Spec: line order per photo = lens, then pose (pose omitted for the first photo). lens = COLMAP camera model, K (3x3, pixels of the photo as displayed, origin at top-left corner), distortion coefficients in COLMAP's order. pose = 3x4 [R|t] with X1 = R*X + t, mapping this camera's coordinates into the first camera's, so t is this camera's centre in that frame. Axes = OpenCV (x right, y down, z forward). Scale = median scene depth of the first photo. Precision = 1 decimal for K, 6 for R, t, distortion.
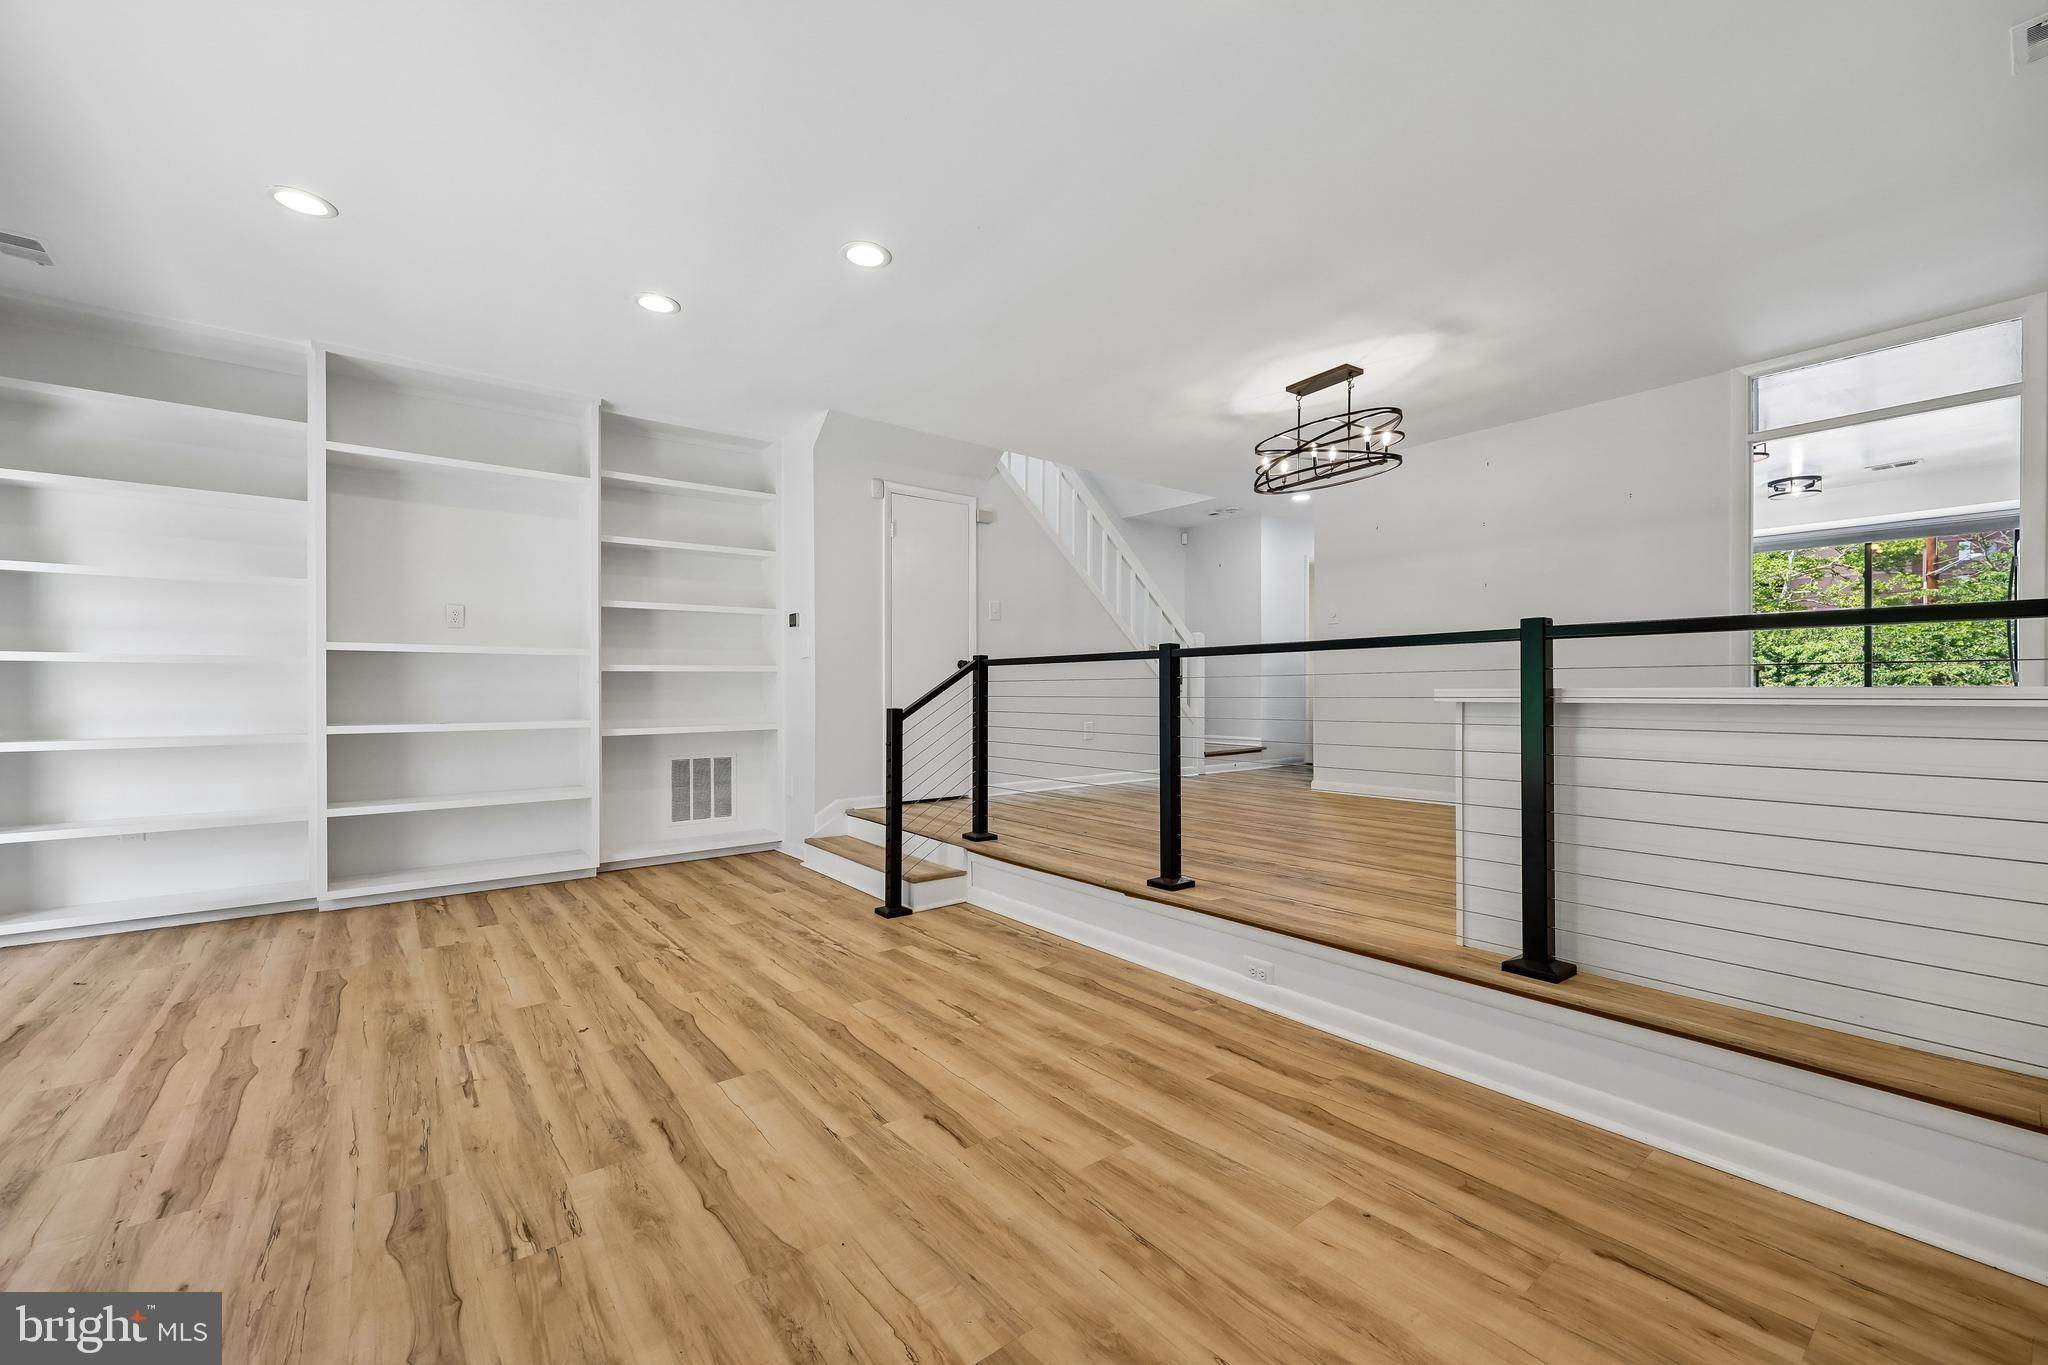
lens RADIAL K [[829.0, 0, 1040.5], [0, 829.0, 692.0], [0, 0, 1]] dist [-0.001312, -0.000587]
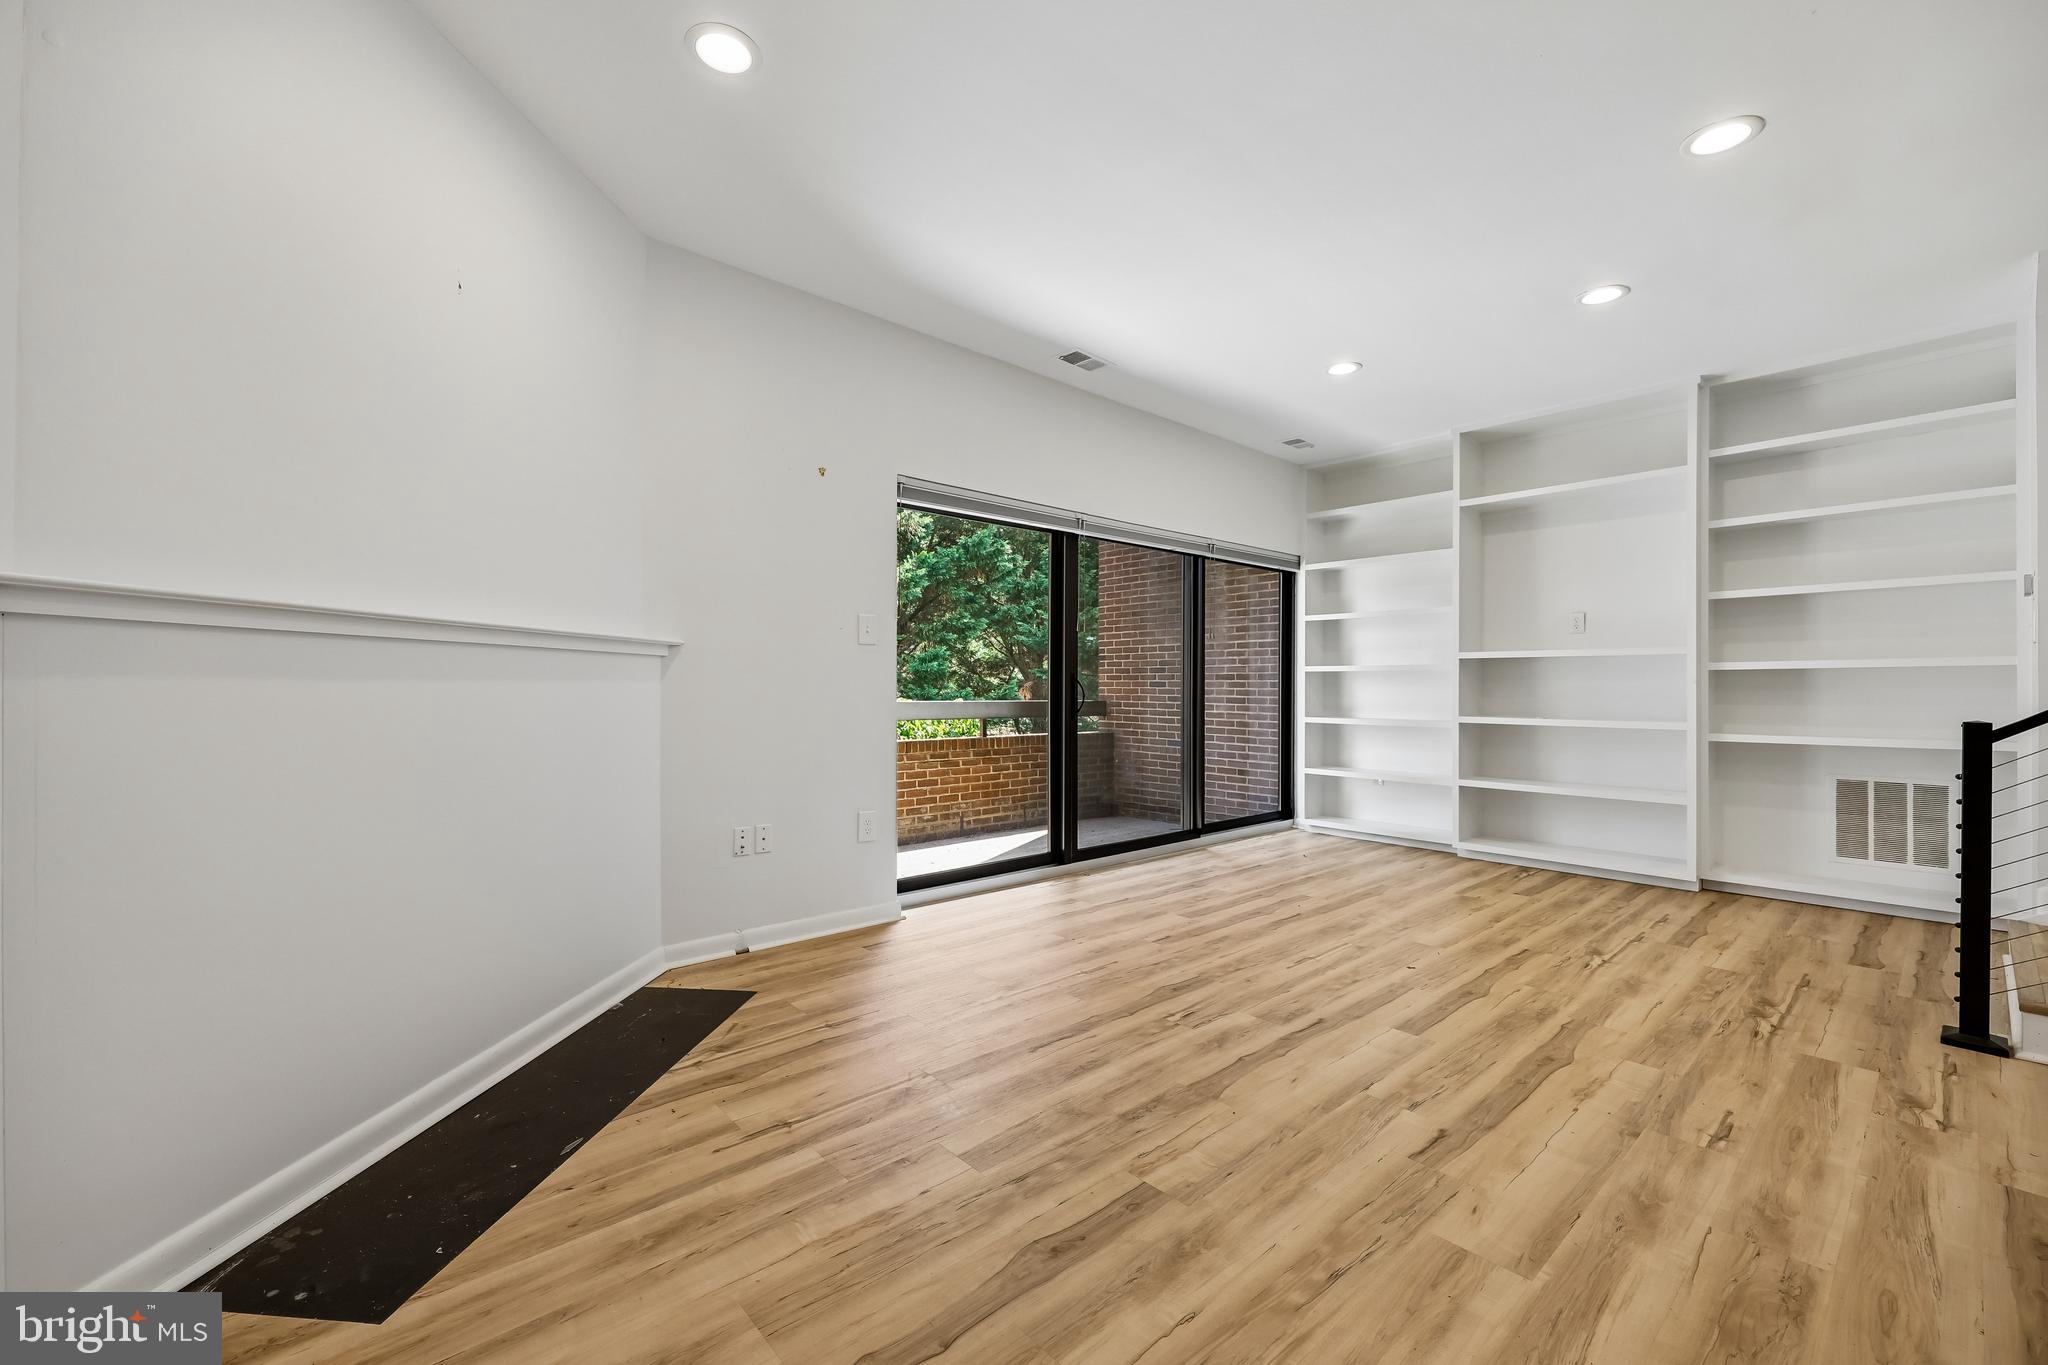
lens RADIAL K [[829.0, 0, 1018.4], [0, 829.0, 676.0], [0, 0, 1]] dist [-0.001312, -0.000587]
pose [[0.046722, -0.010767, -0.998850, 0.574022], [-0.007605, 0.999909, -0.011134, -0.003106], [0.998879, 0.008116, 0.046636, 0.321240]]
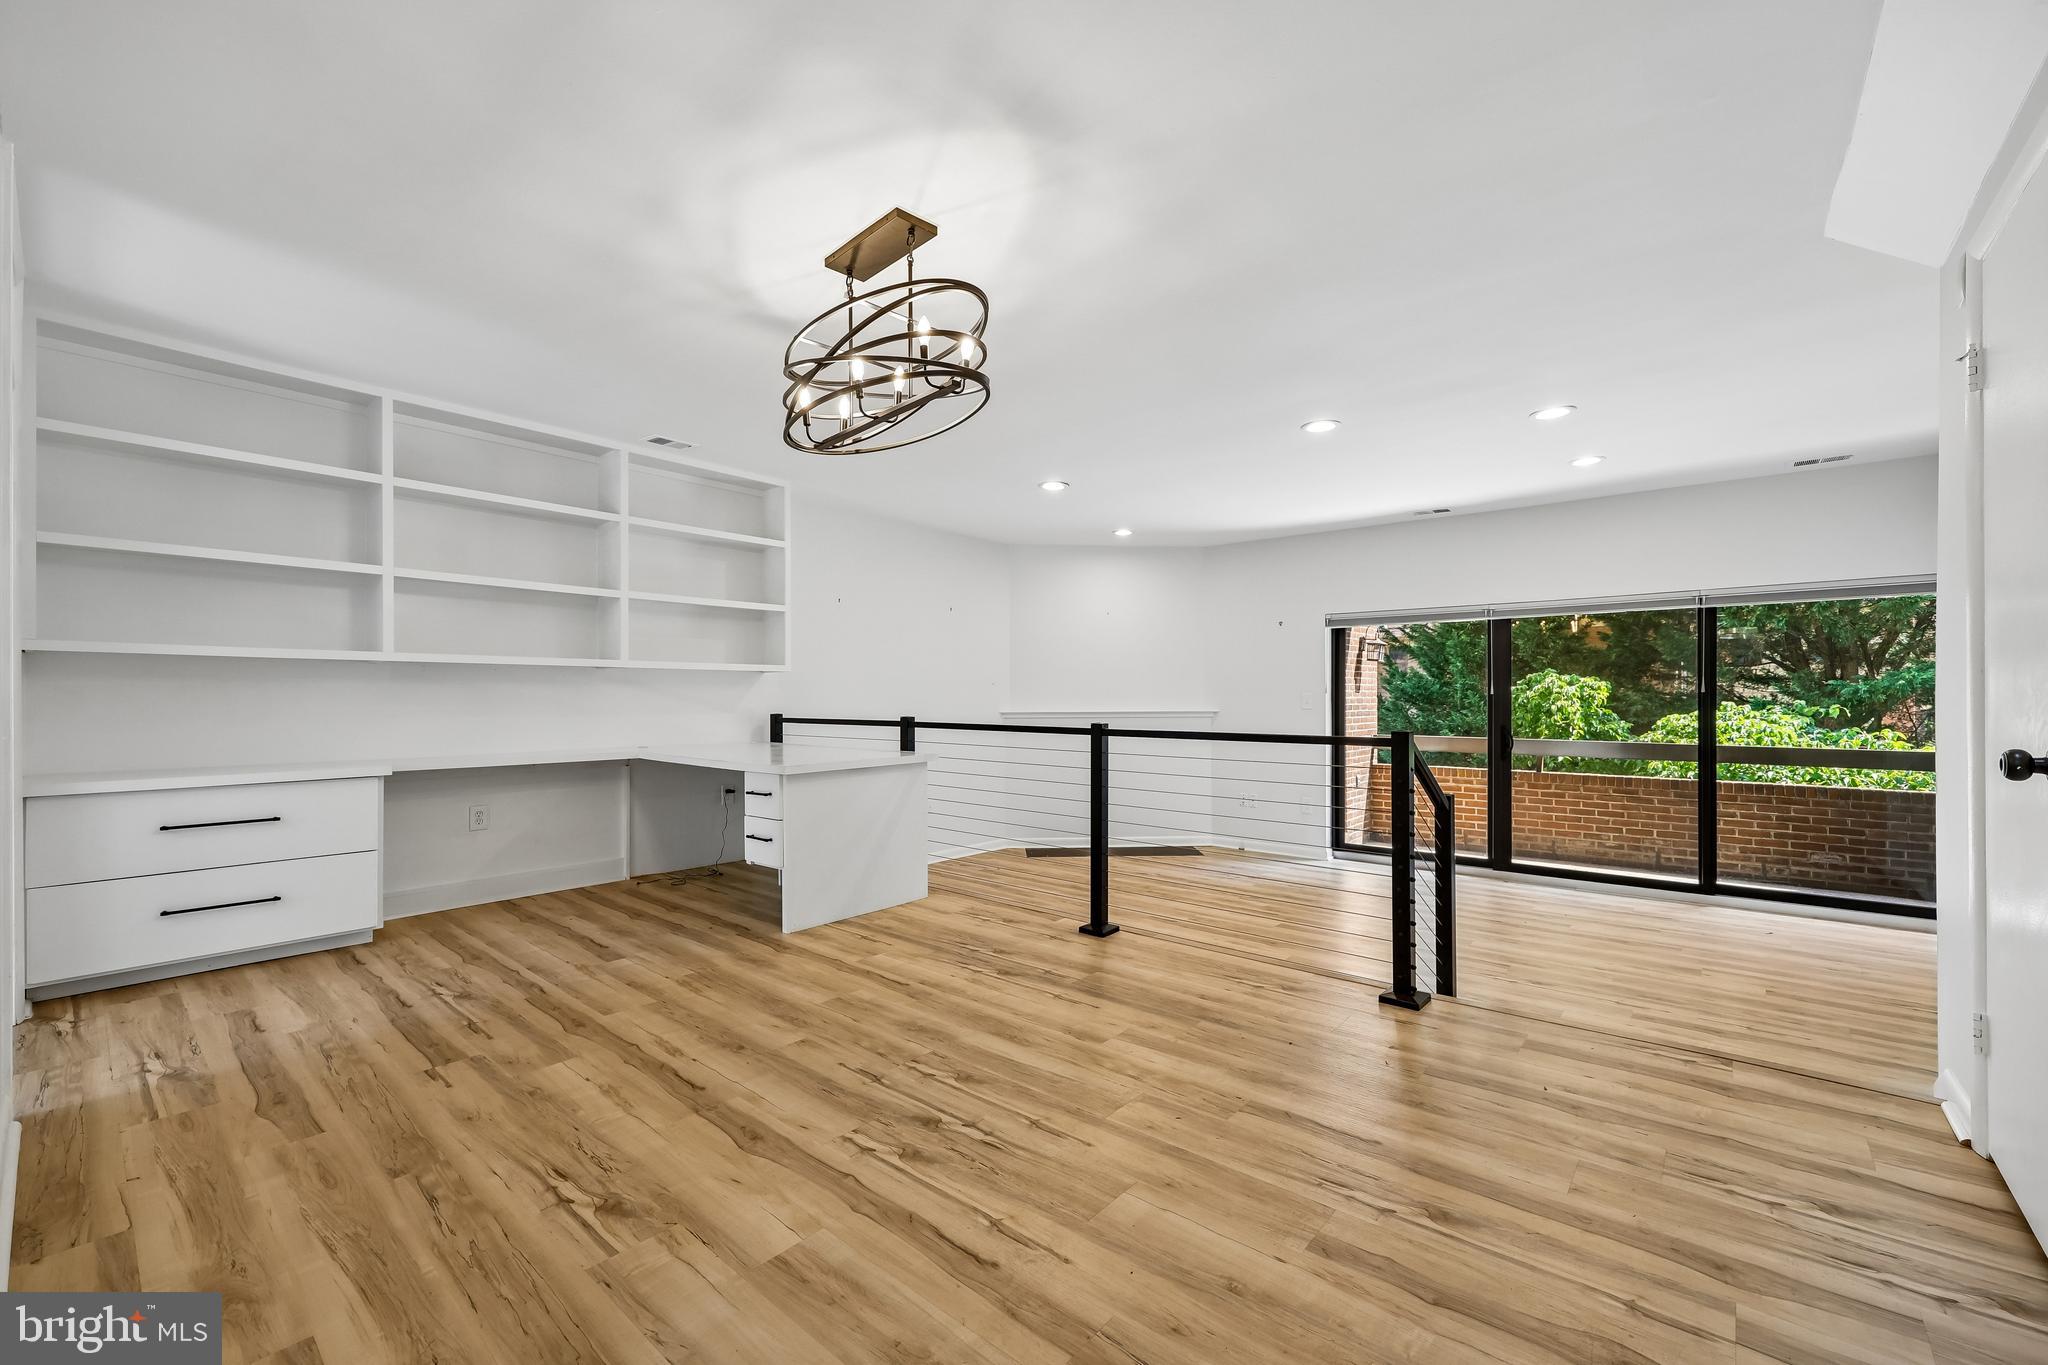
lens RADIAL K [[829.0, 0, 1045.6], [0, 829.0, 684.6], [0, 0, 1]] dist [-0.001312, -0.000587]
pose [[-0.979814, 0.000598, -0.199910, 0.514311], [0.002847, 0.999936, -0.010959, -0.110805], [0.199890, -0.011307, -0.979753, 2.342306]]
